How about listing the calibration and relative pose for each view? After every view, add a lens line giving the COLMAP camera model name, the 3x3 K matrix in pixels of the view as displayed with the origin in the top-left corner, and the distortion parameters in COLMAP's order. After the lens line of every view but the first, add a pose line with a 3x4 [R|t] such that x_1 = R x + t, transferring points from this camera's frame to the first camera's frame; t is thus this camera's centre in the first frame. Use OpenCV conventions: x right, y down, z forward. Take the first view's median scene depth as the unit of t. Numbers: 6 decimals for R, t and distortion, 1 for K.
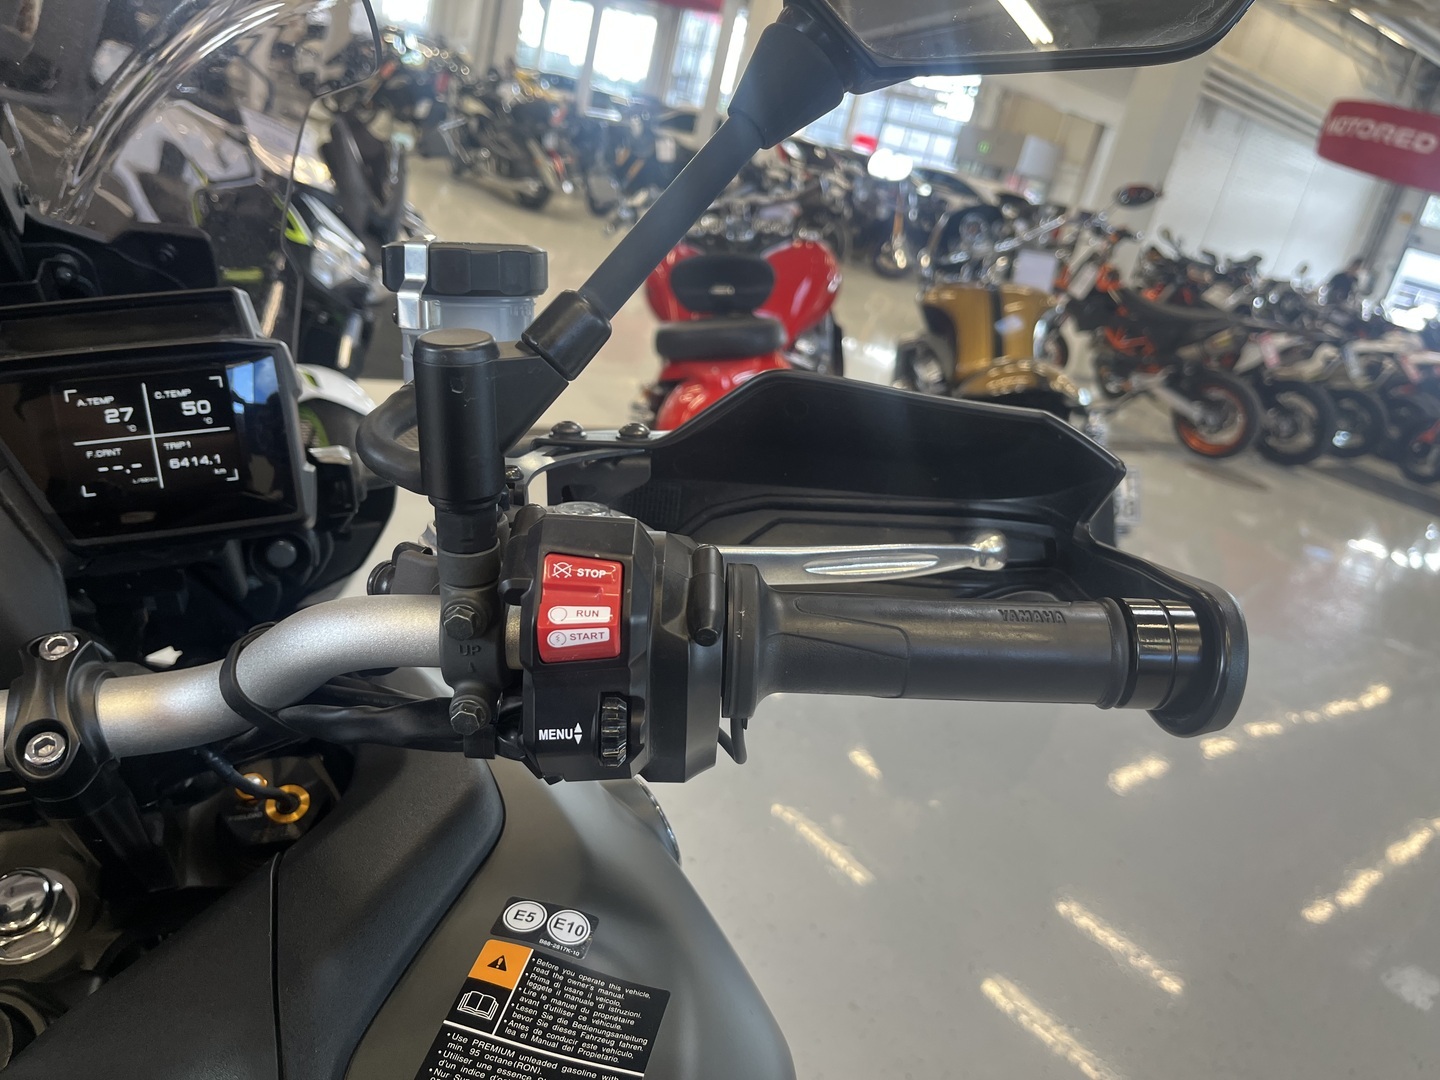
lens RADIAL K [[1104.4, 0, 720.0], [0, 1104.4, 540.0], [0, 0, 1]] dist [0.035300, -0.002646]
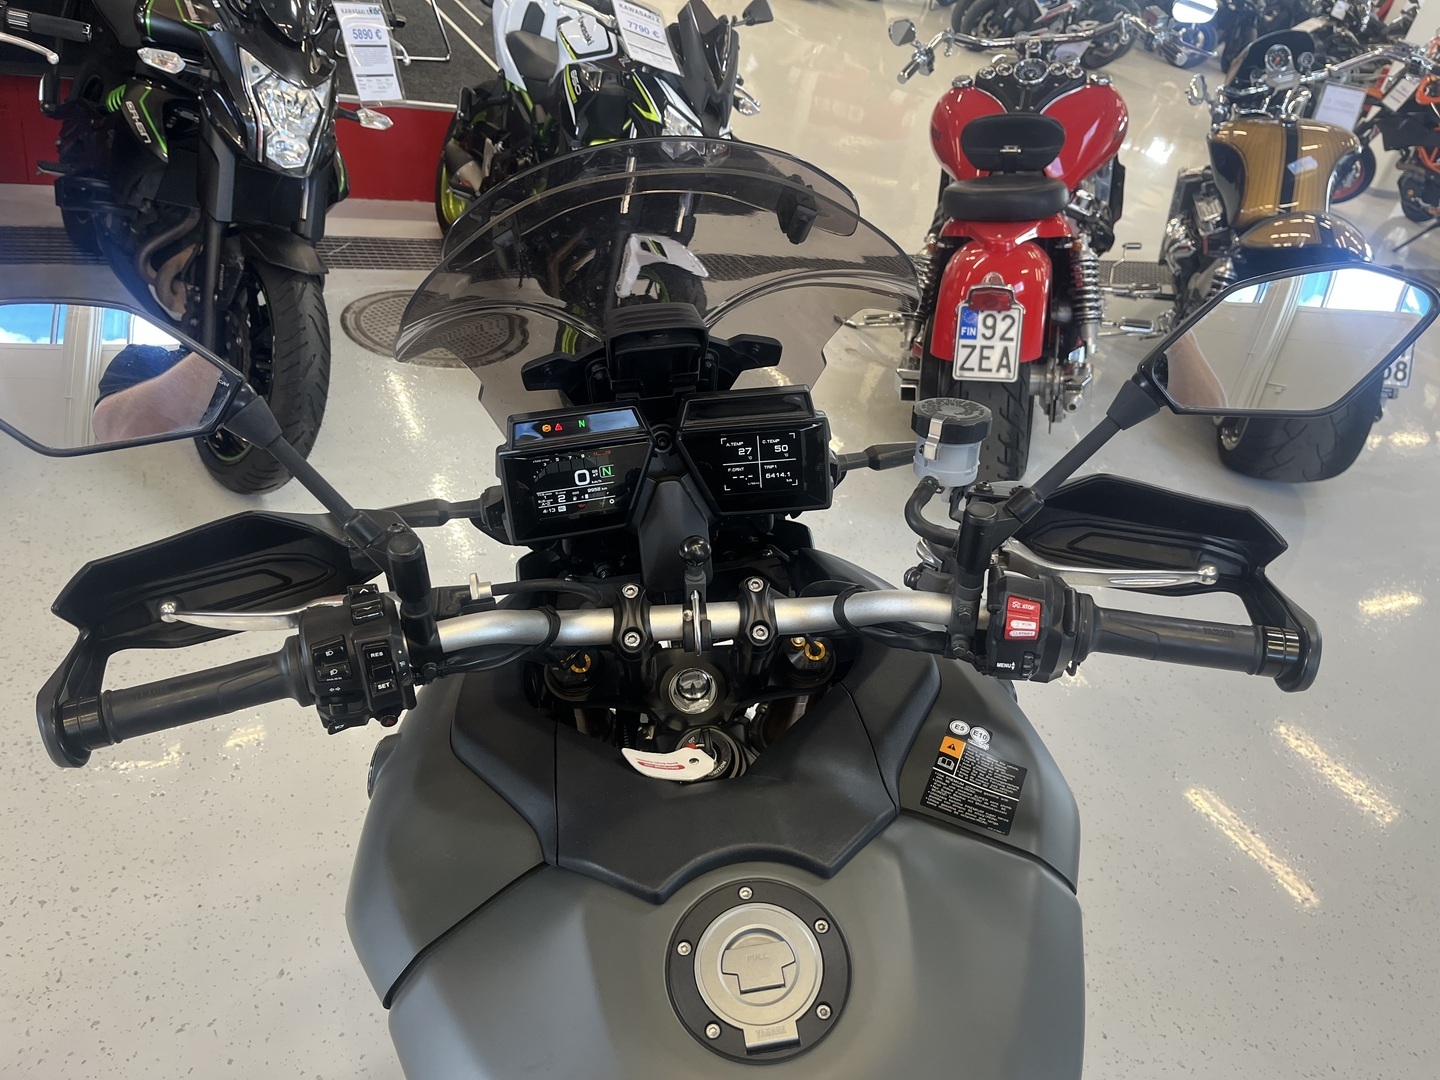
lens RADIAL K [[1108.5, 0, 737.2], [0, 1108.5, 518.4], [0, 0, 1]] dist [0.065013, -0.113090]
pose [[0.979485, 0.087163, -0.181693, -0.187476], [-0.054262, 0.982395, 0.178762, -0.339081], [0.194075, -0.165235, 0.966971, -0.889331]]
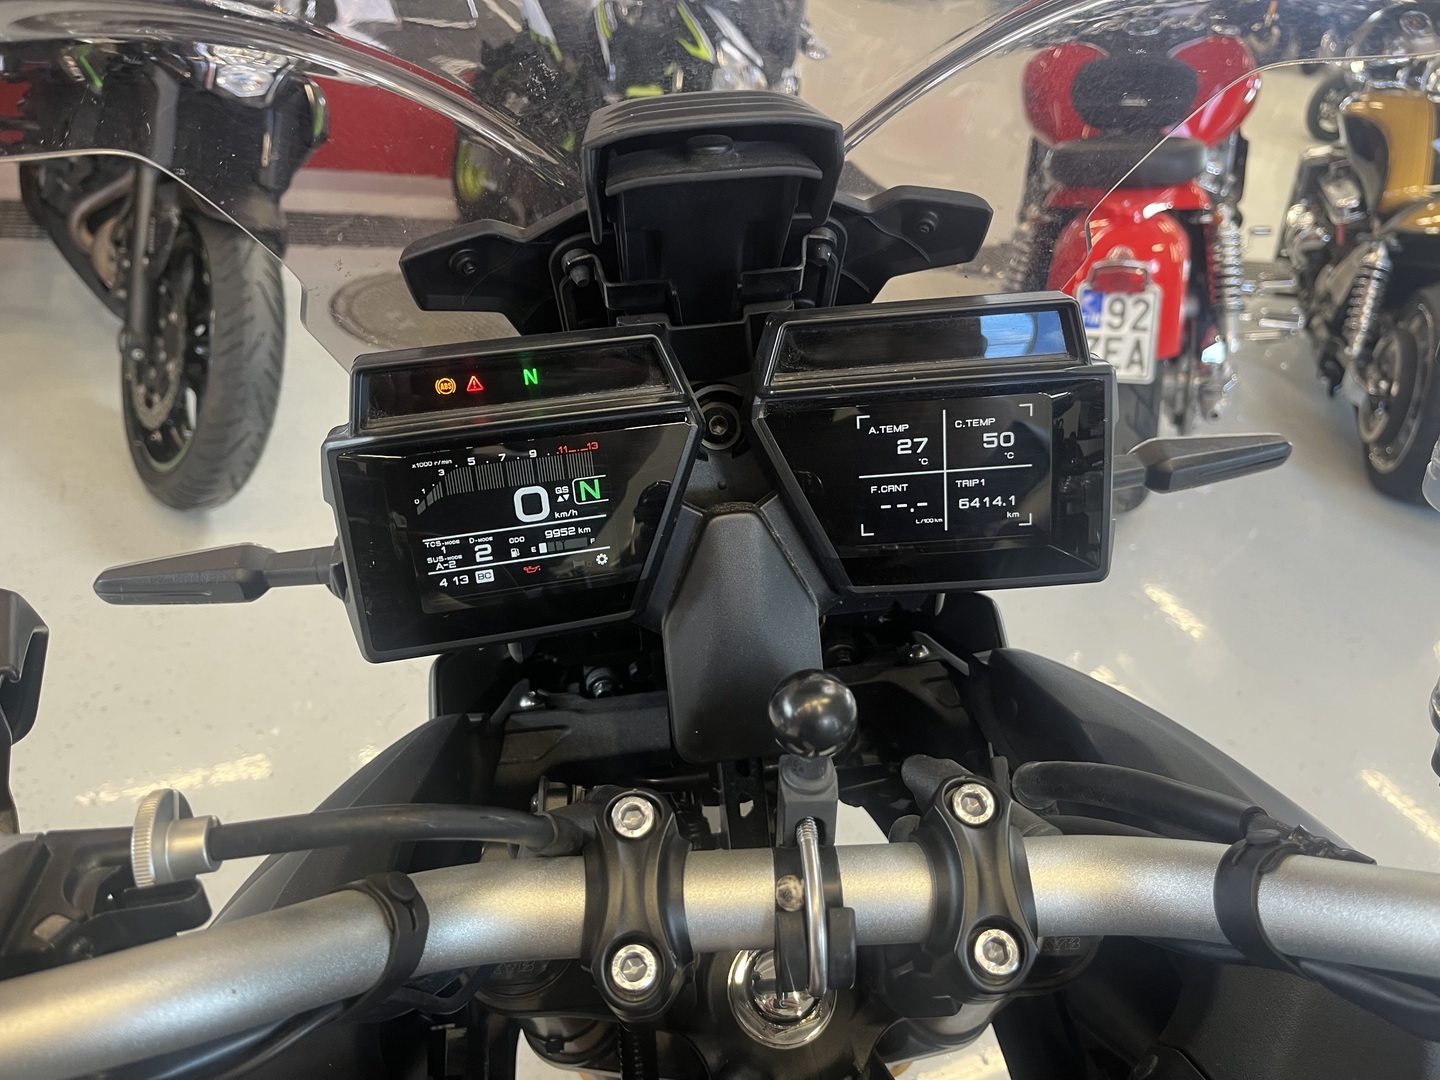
lens RADIAL K [[1108.5, 0, 737.2], [0, 1108.5, 518.4], [0, 0, 1]] dist [0.065013, -0.113090]
pose [[0.970472, 0.095994, -0.221291, -0.472460], [-0.059628, 0.984401, 0.165524, -0.186755], [0.233729, -0.147442, 0.961058, 0.159727]]
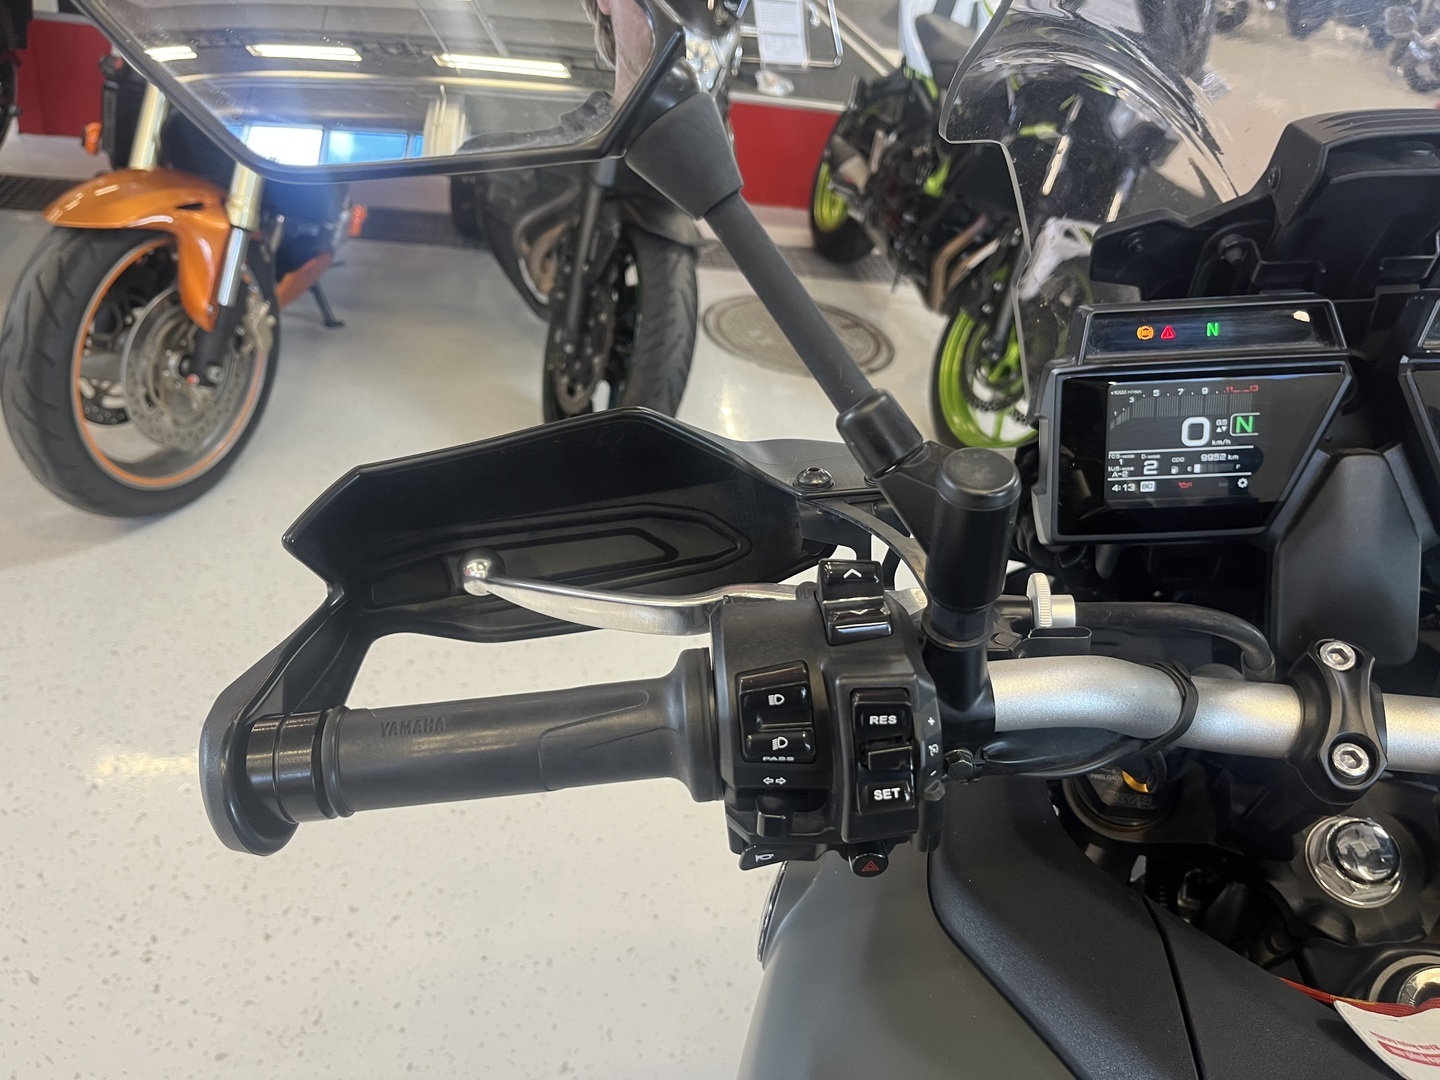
lens RADIAL K [[1113.0, 0, 720.0], [0, 1113.0, 540.0], [0, 0, 1]] dist [0.046746, -0.060163]
pose [[0.872143, 0.186267, -0.452406, -0.694184], [-0.118248, 0.977528, 0.174516, -0.085243], [0.474746, -0.098707, 0.874570, -0.208434]]
